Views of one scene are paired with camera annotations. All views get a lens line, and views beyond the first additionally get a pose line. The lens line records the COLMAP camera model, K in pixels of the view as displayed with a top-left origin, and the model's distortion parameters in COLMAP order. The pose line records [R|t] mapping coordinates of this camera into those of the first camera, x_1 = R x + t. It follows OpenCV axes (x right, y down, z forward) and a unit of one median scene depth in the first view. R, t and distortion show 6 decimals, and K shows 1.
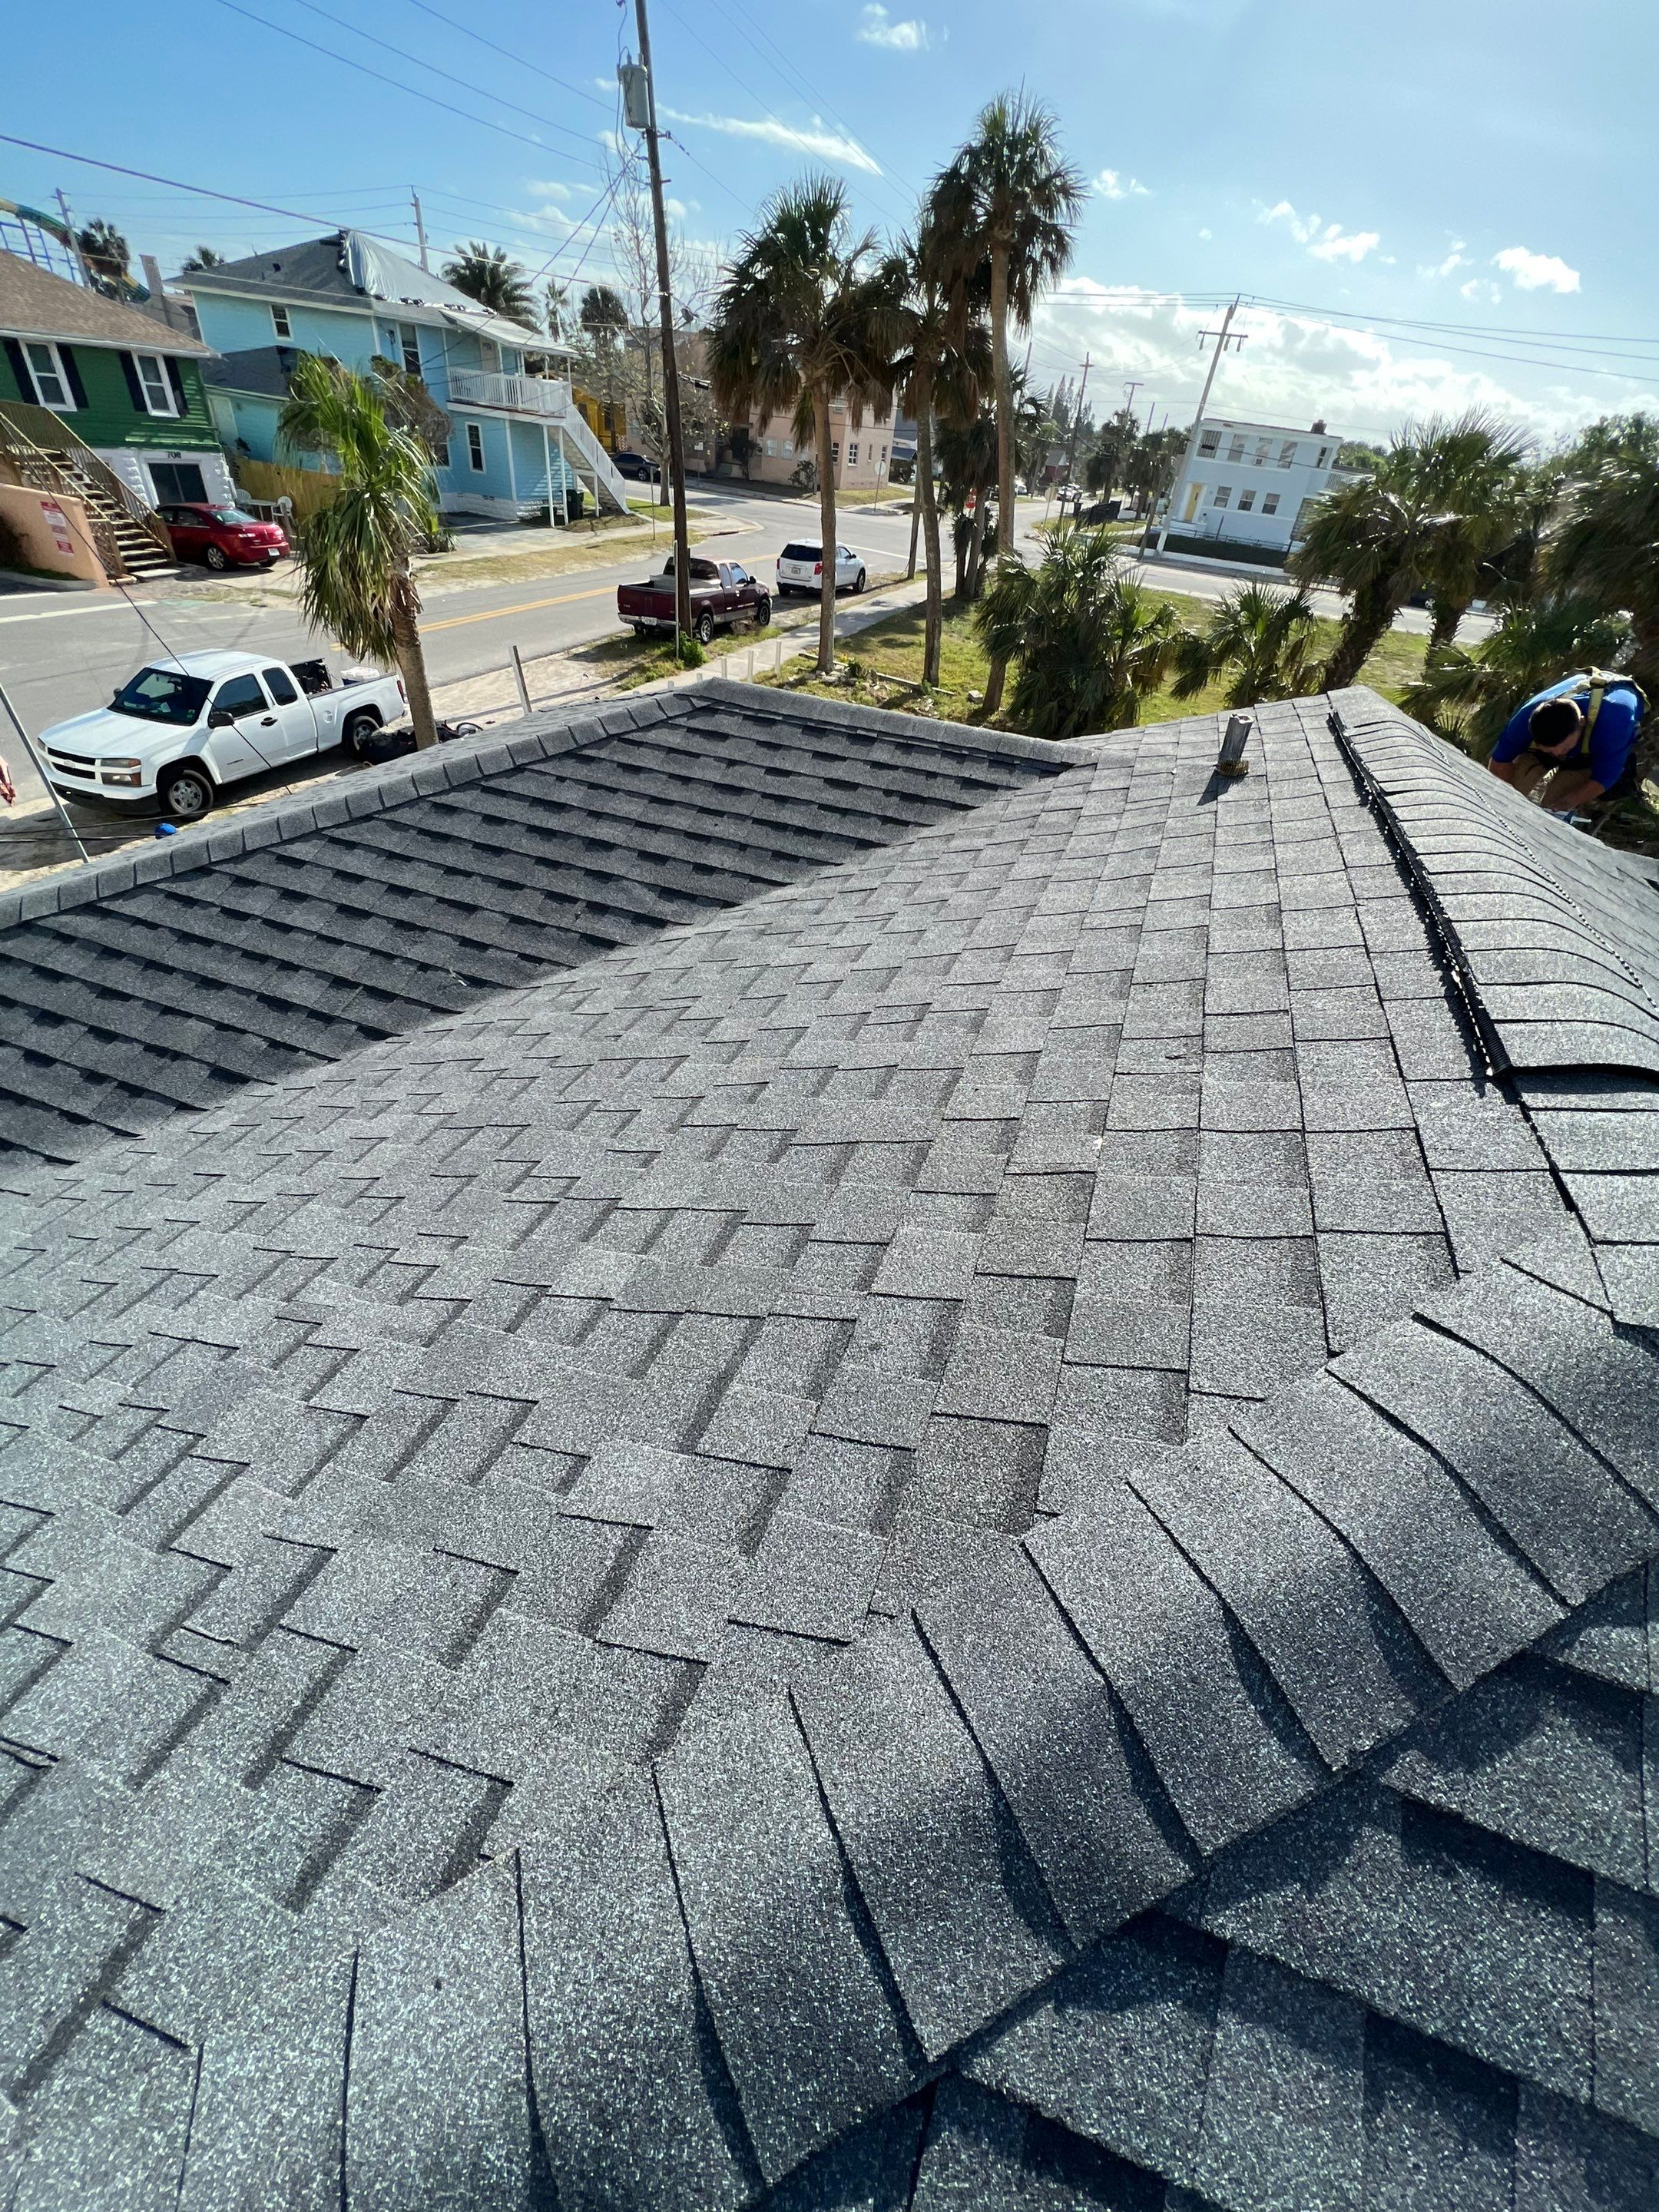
lens RADIAL K [[901.8, 0, 825.0], [0, 901.8, 1101.6], [0, 0, 1]] dist [0.000235, 0.000121]
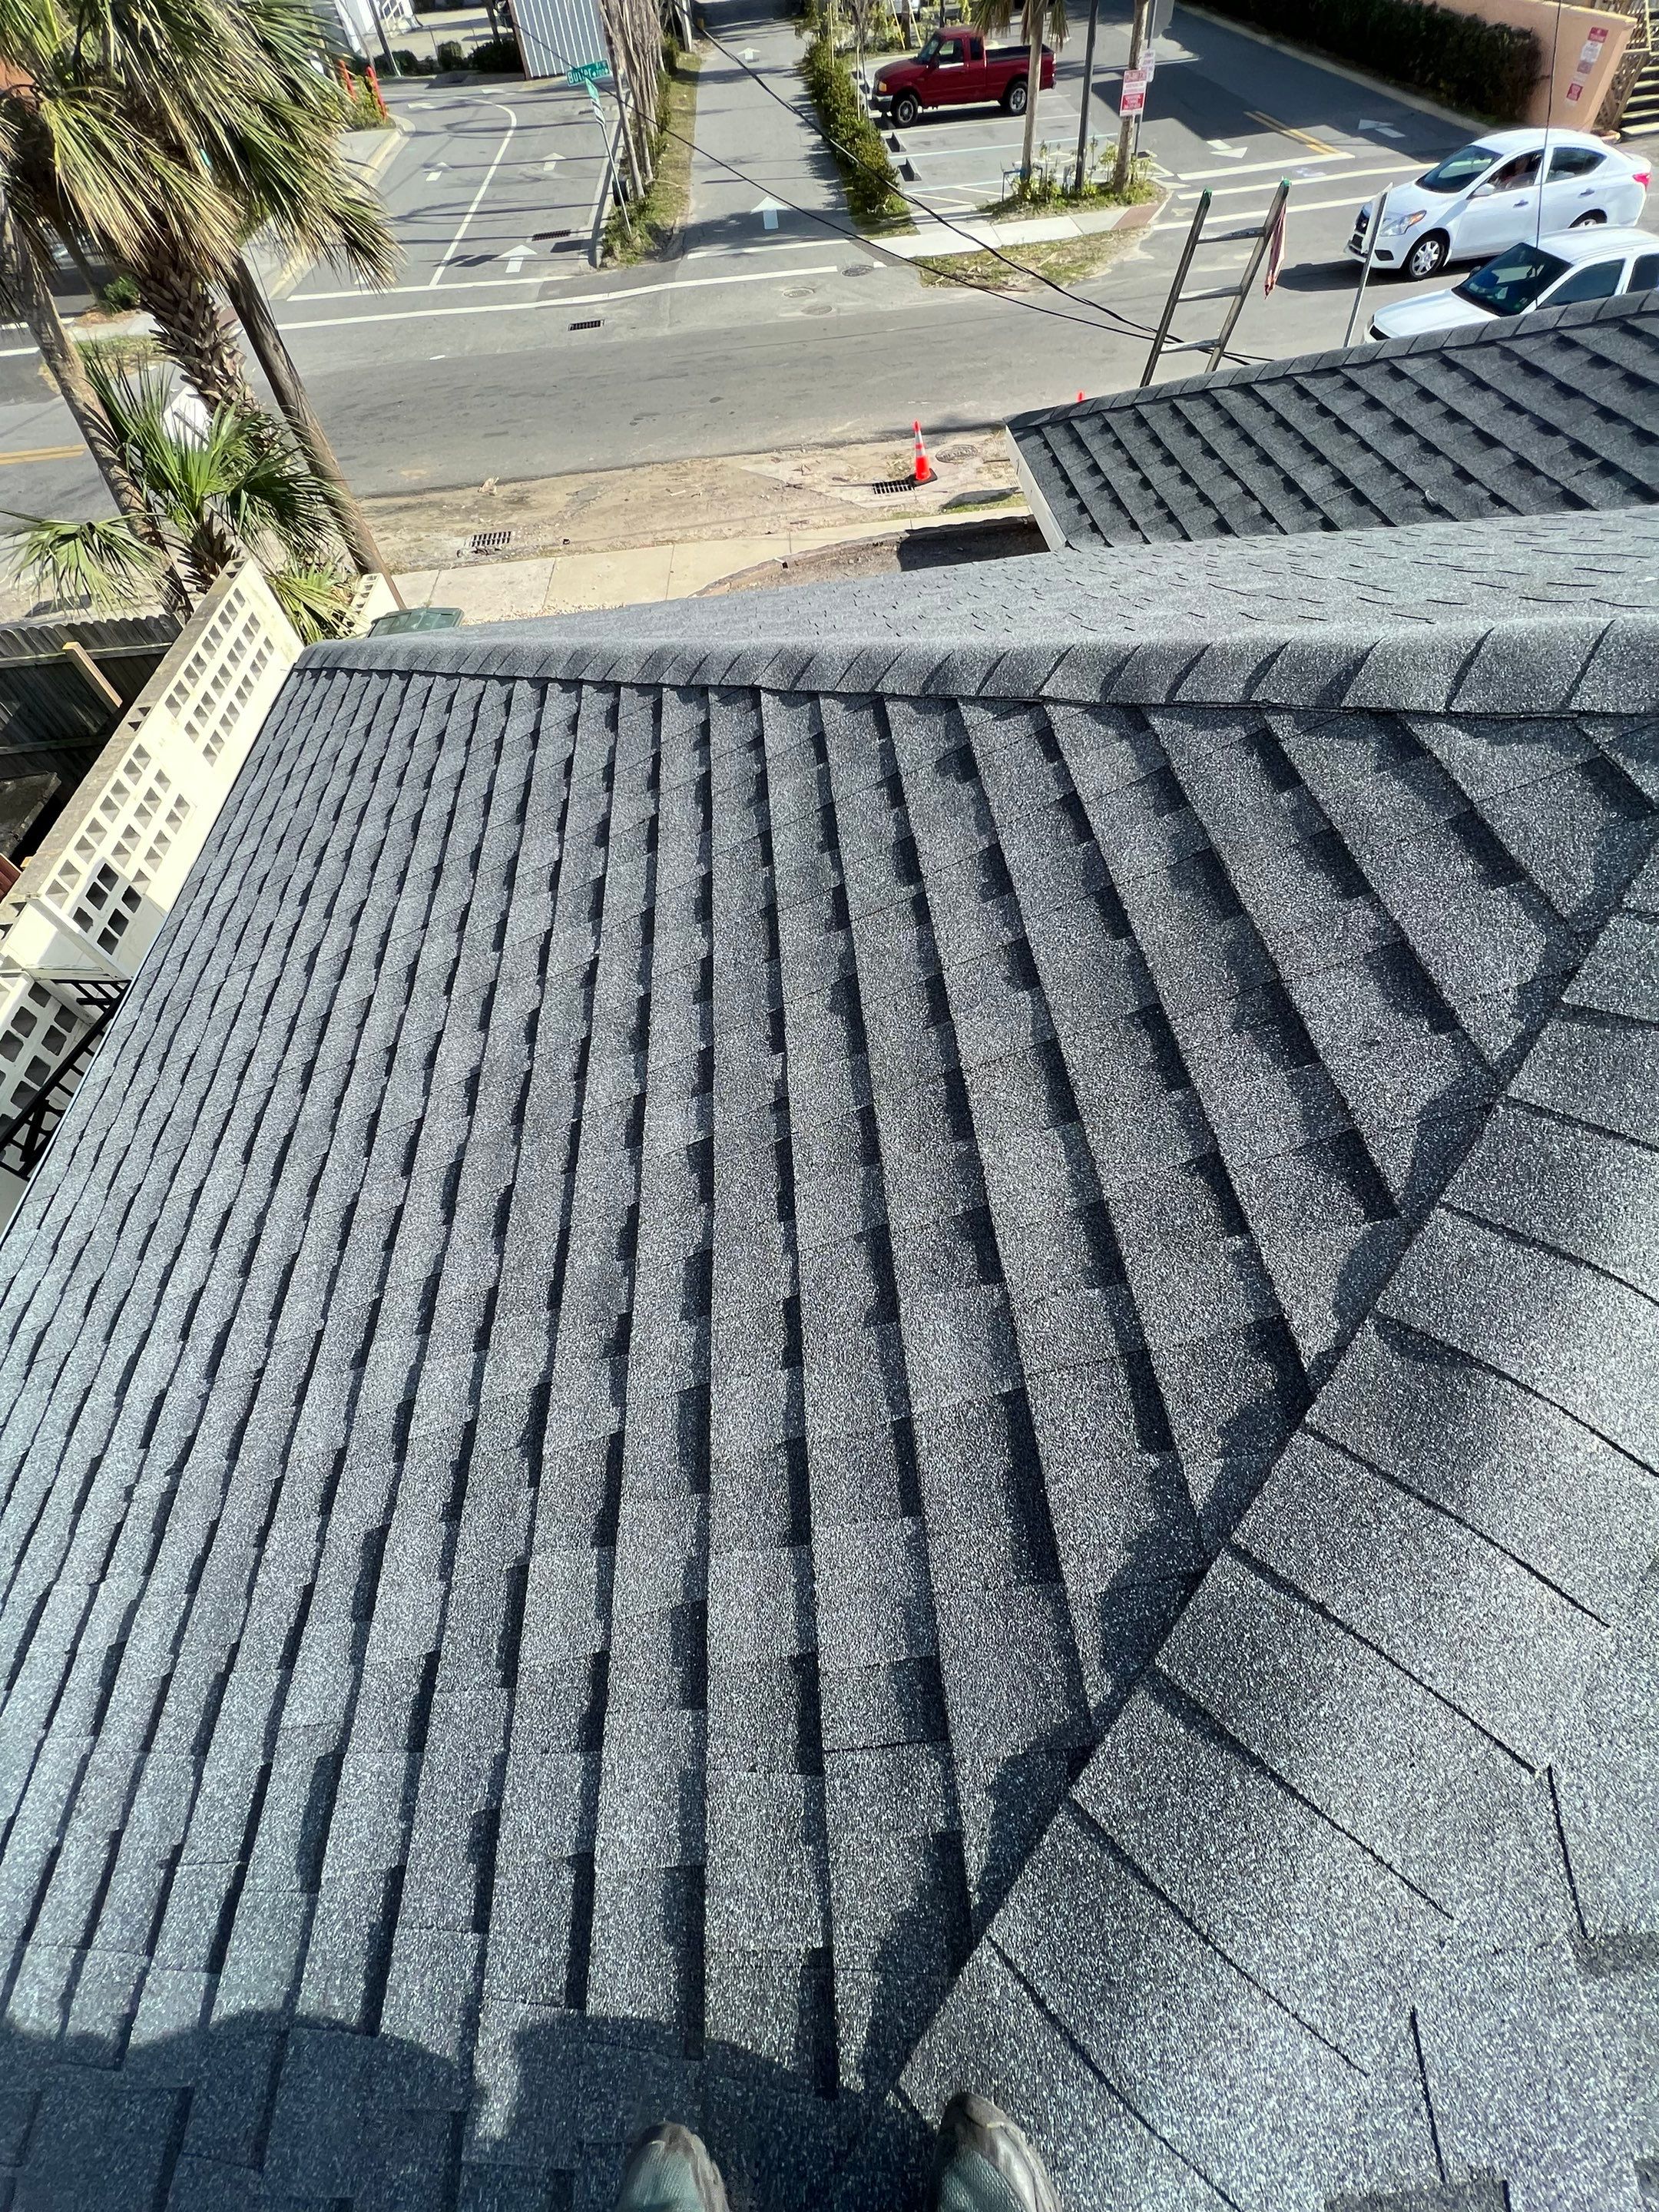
lens RADIAL K [[901.8, 0, 825.0], [0, 901.8, 1101.6], [0, 0, 1]] dist [0.000235, 0.000121]
pose [[0.395463, 0.664362, -0.634218, 1.828887], [-0.470640, 0.739540, 0.481225, 0.816167], [0.788737, 0.108182, 0.605136, -0.696749]]
